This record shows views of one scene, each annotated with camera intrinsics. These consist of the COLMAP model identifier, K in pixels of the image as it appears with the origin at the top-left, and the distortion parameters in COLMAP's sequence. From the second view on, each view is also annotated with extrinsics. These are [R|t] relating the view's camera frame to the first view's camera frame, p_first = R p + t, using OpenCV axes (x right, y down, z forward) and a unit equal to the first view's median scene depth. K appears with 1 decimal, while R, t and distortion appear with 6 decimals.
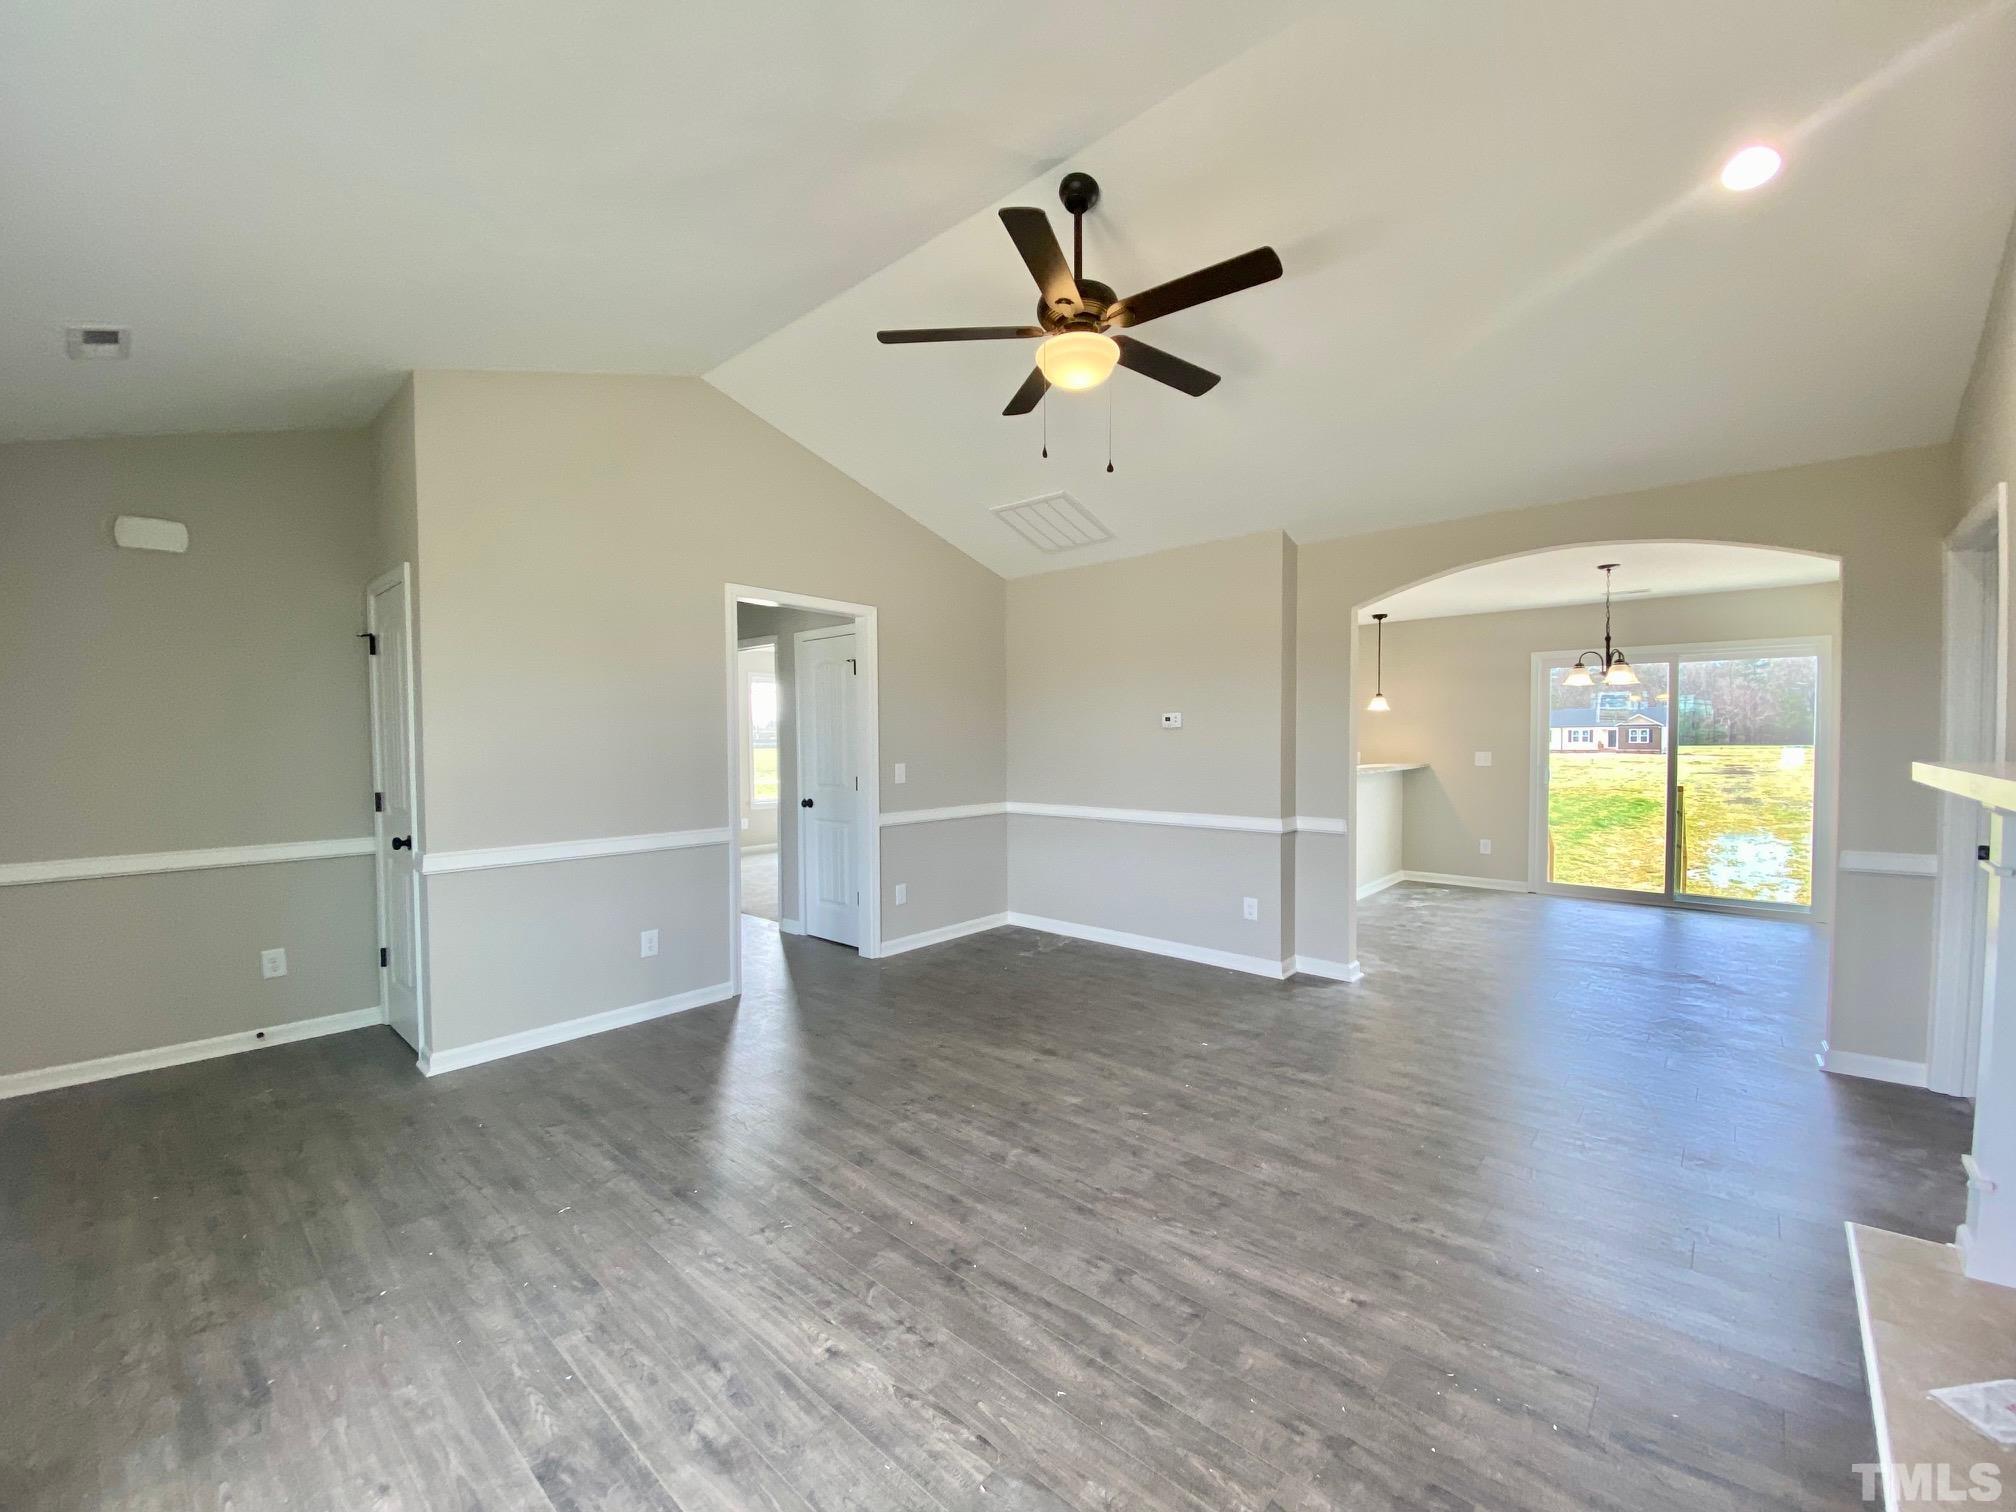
lens RADIAL K [[815.9, 0, 1010.6], [0, 815.9, 762.2], [0, 0, 1]] dist [0.021878, -0.021321]
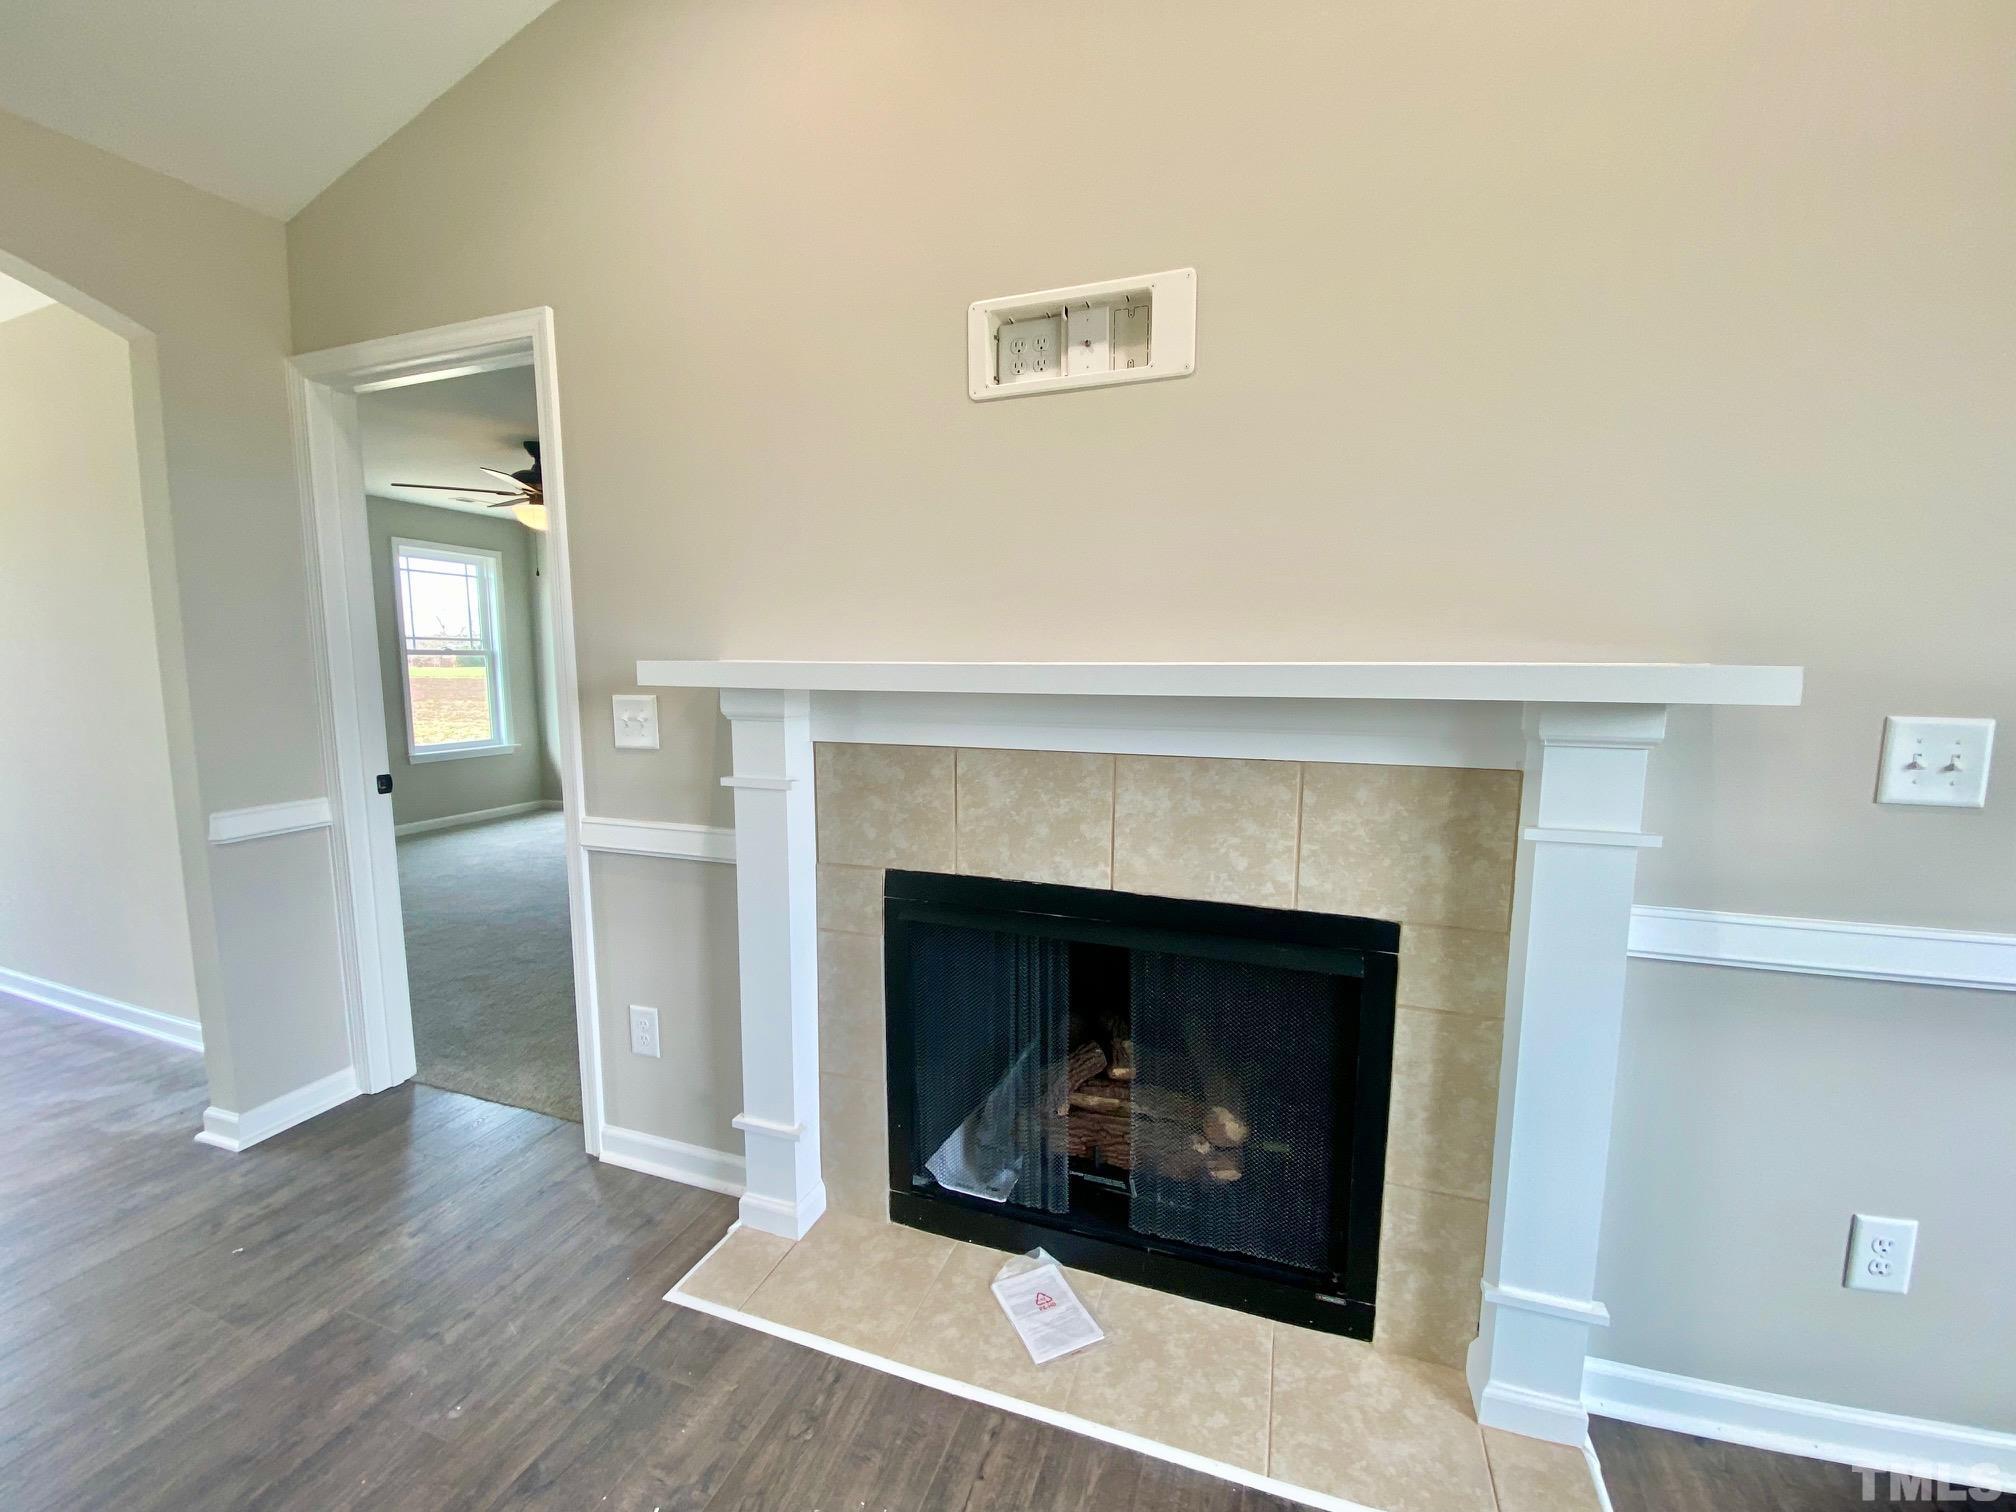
lens RADIAL K [[815.9, 0, 1010.6], [0, 815.9, 762.2], [0, 0, 1]] dist [0.021878, -0.021321]
pose [[-0.380655, -0.105125, 0.918722, 0.217655], [0.026663, 0.991856, 0.124541, 0.006060], [-0.924333, 0.071903, -0.374752, 0.723765]]
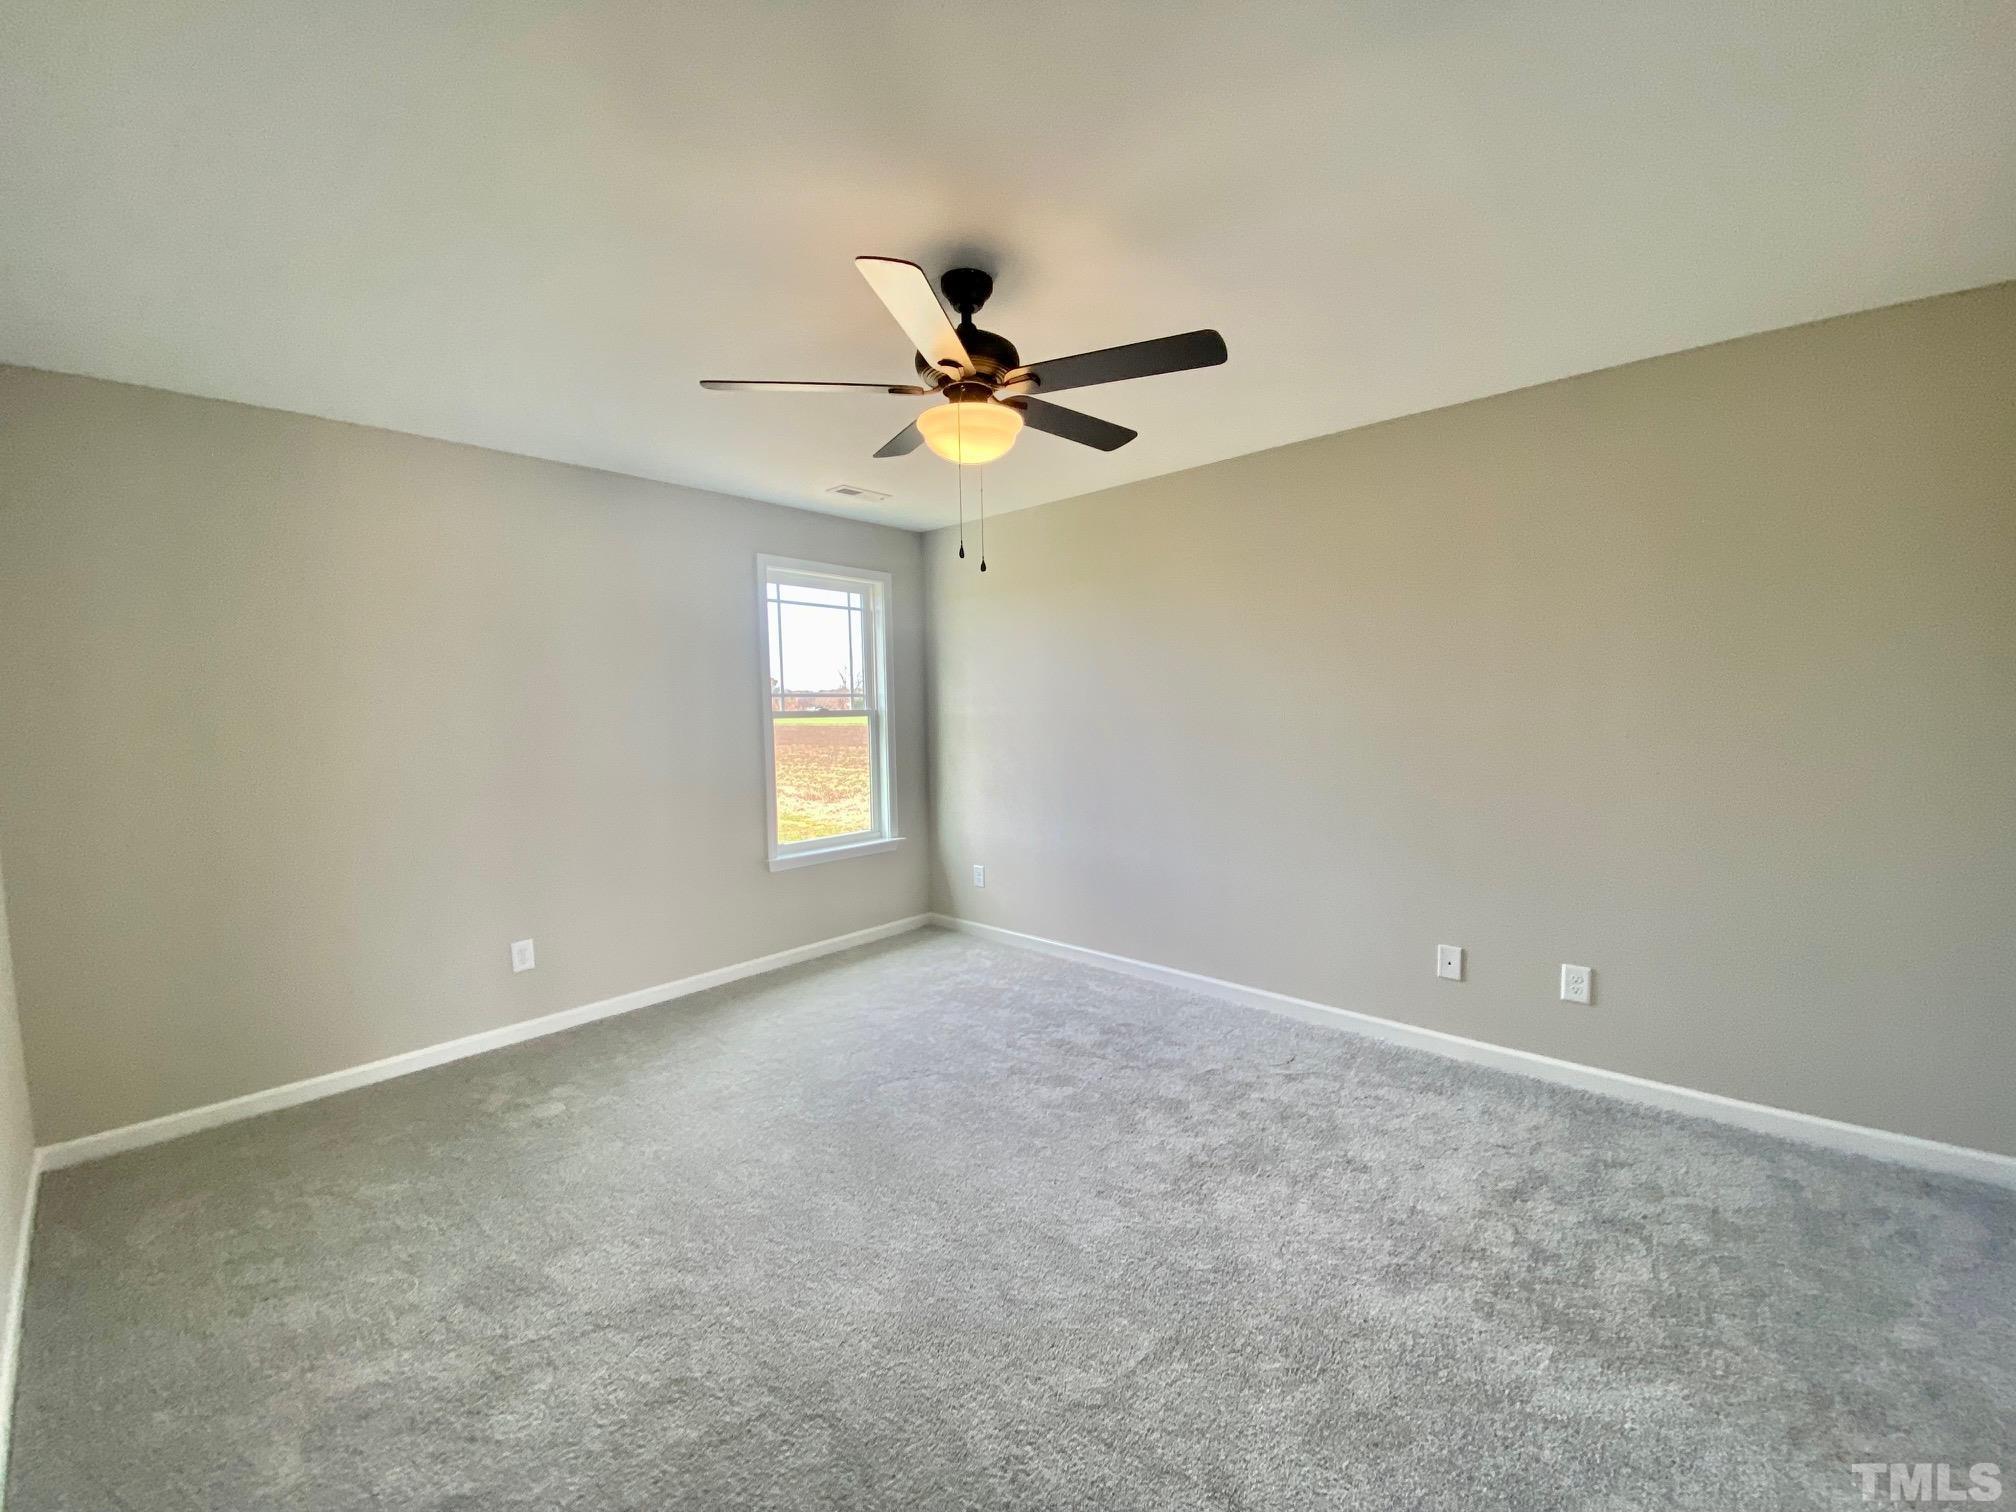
lens RADIAL K [[808.4, 0, 1008.3], [0, 808.4, 763.7], [0, 0, 1]] dist [0.032389, -0.027889]
pose [[0.010052, -0.059182, 0.998197, 1.239420], [0.046670, 0.997187, 0.058652, -0.029513], [-0.998860, 0.045996, 0.012786, 0.892524]]
